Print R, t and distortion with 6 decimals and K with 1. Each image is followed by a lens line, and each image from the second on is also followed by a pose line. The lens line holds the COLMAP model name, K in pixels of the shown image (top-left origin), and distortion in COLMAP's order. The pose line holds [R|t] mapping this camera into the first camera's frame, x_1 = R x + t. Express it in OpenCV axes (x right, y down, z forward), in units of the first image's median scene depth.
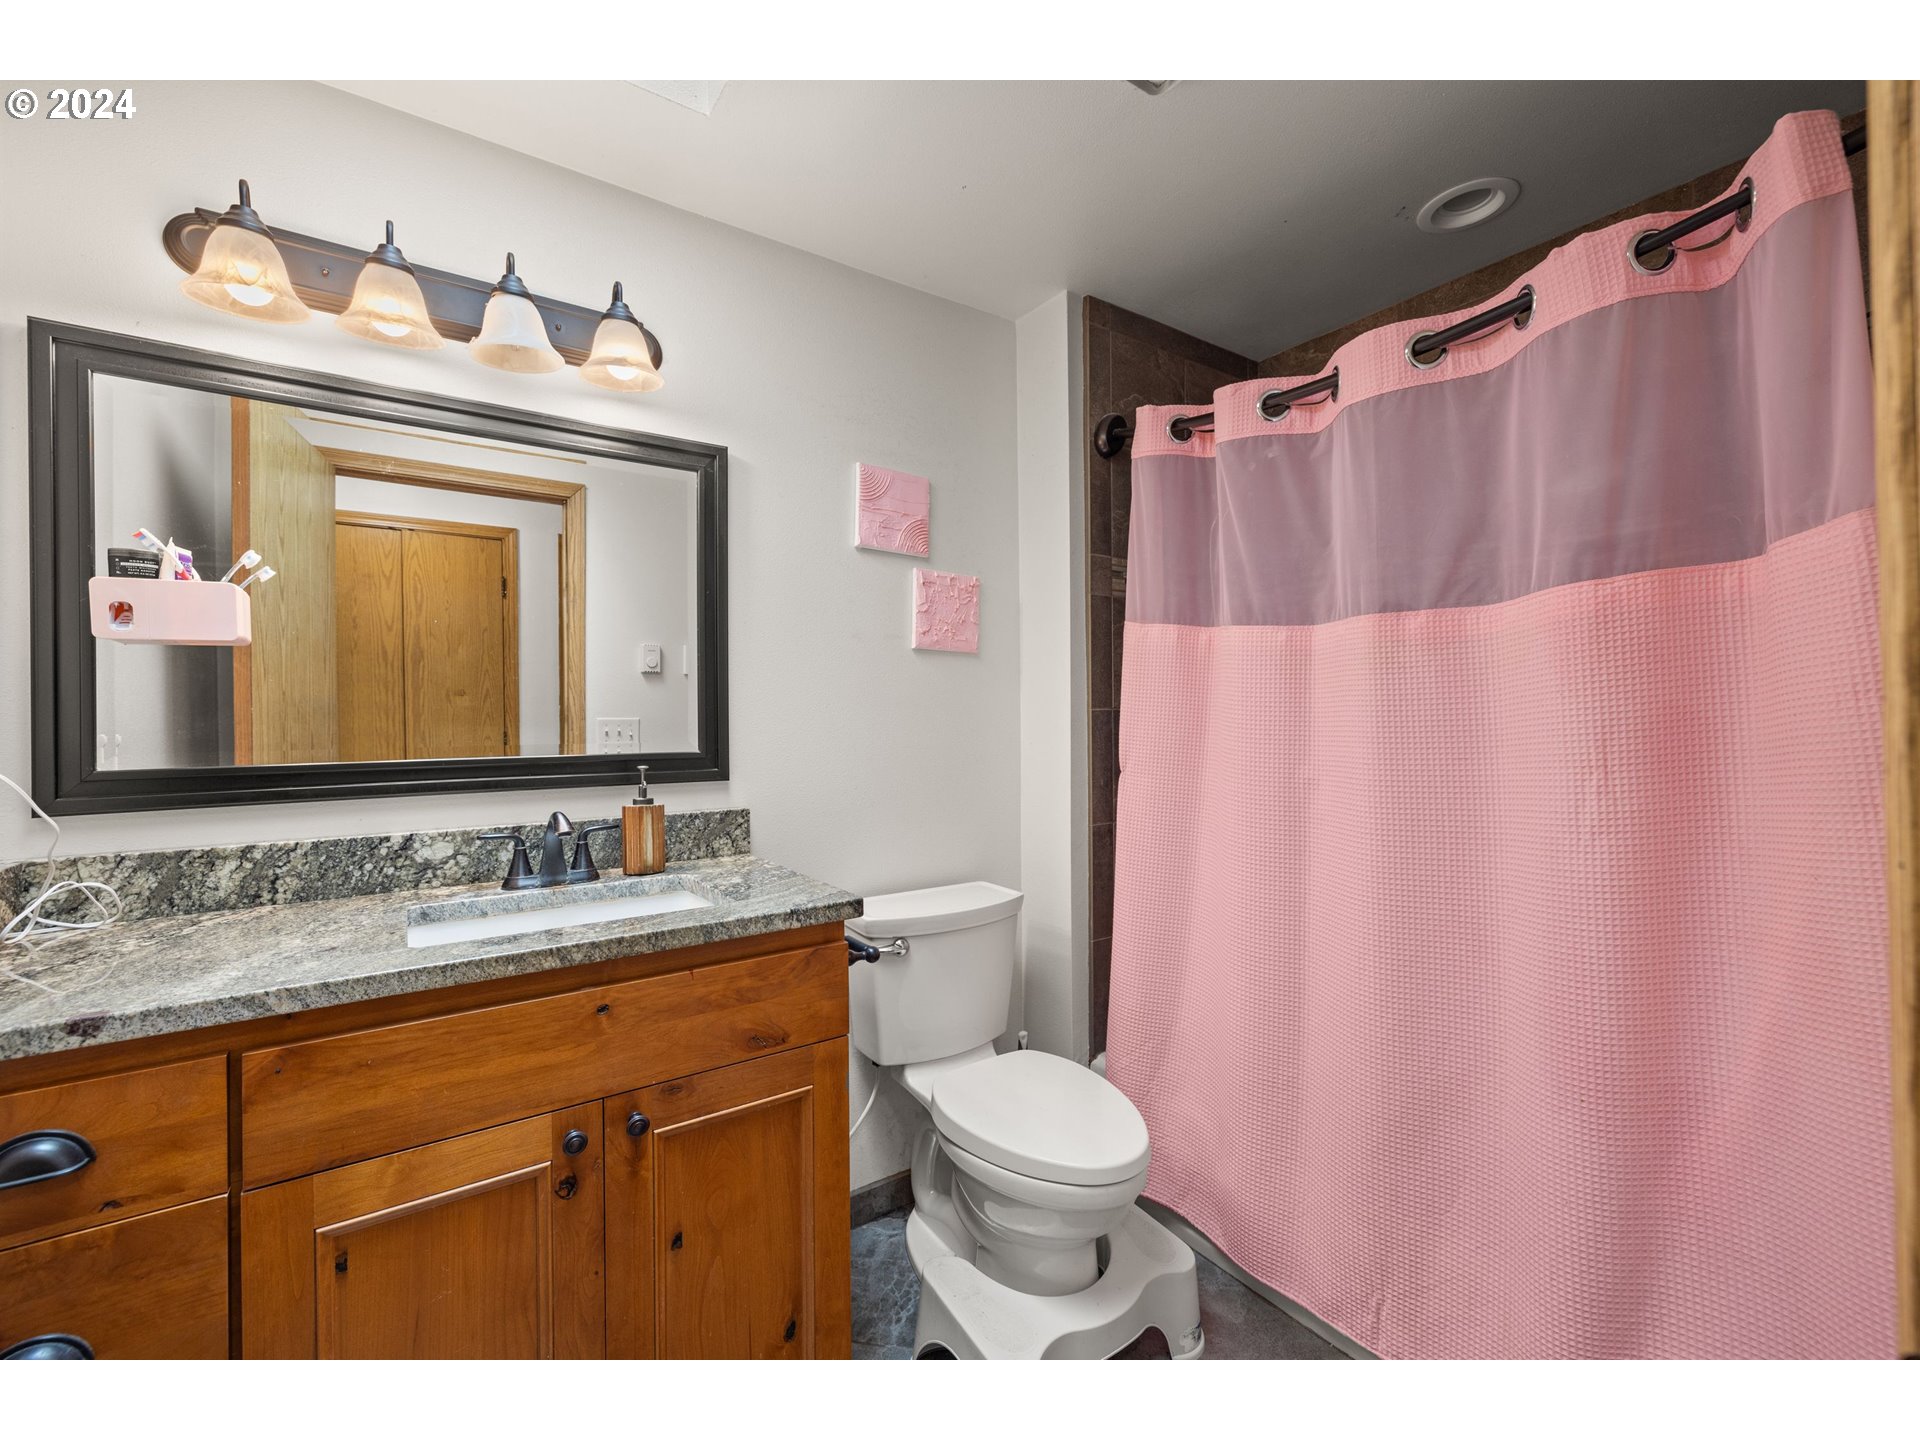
lens RADIAL K [[787.6, 0, 960.0], [0, 787.6, 720.0], [0, 0, 1]] dist [0.000216, -0.000038]
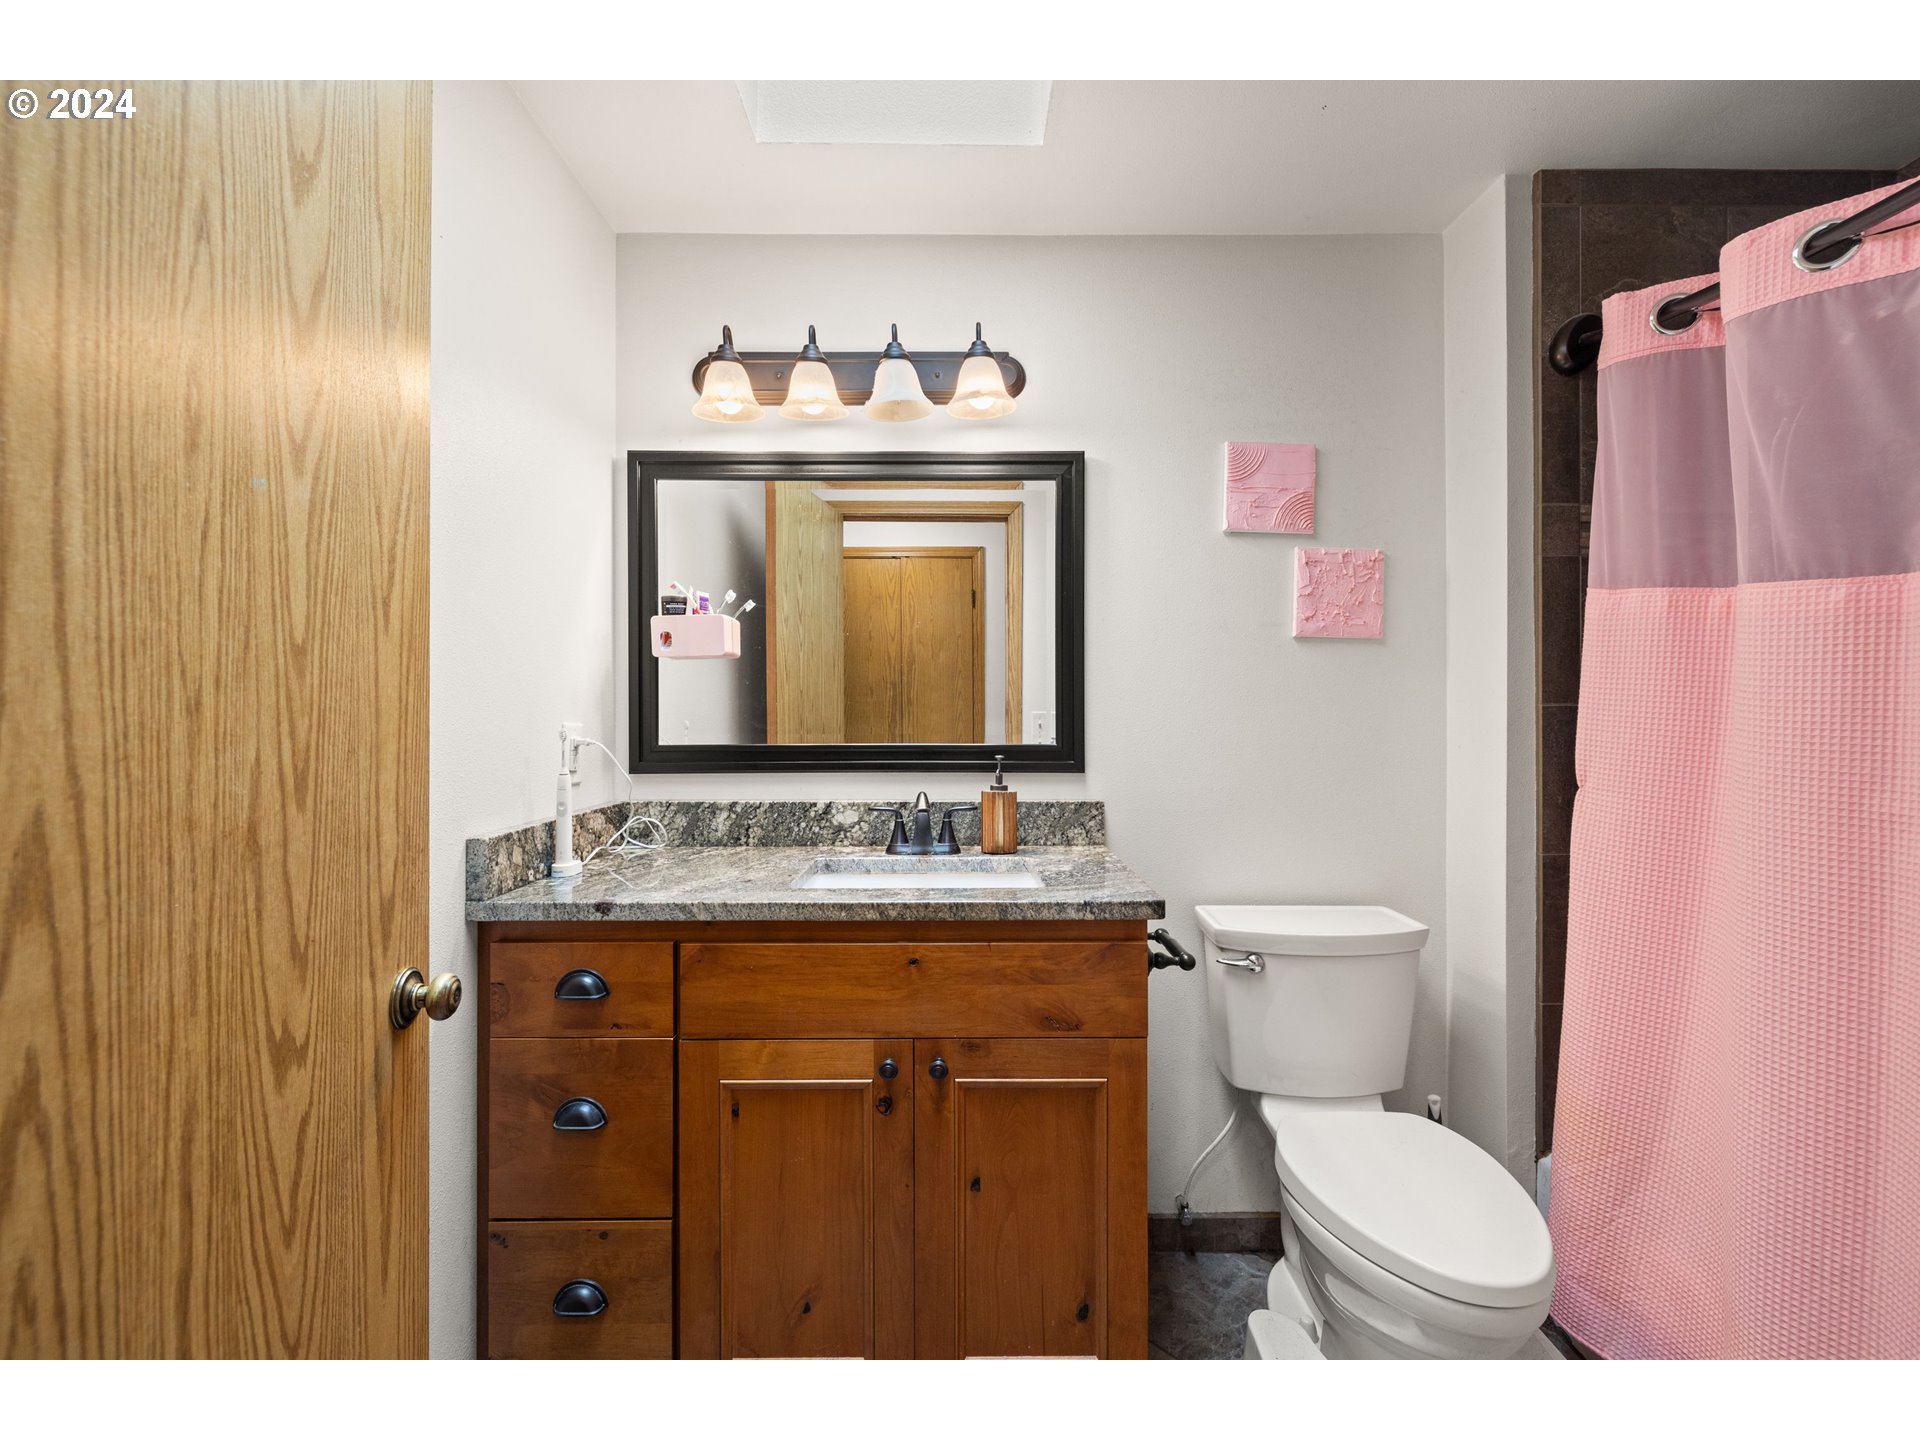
lens RADIAL K [[804.7, 0, 971.8], [0, 804.7, 717.9], [0, 0, 1]] dist [-0.001366, 0.000455]
pose [[0.831334, 0.010666, -0.555671, 0.211483], [-0.008572, 0.999943, 0.006370, -0.001322], [0.555707, -0.000532, 0.831378, 0.046432]]
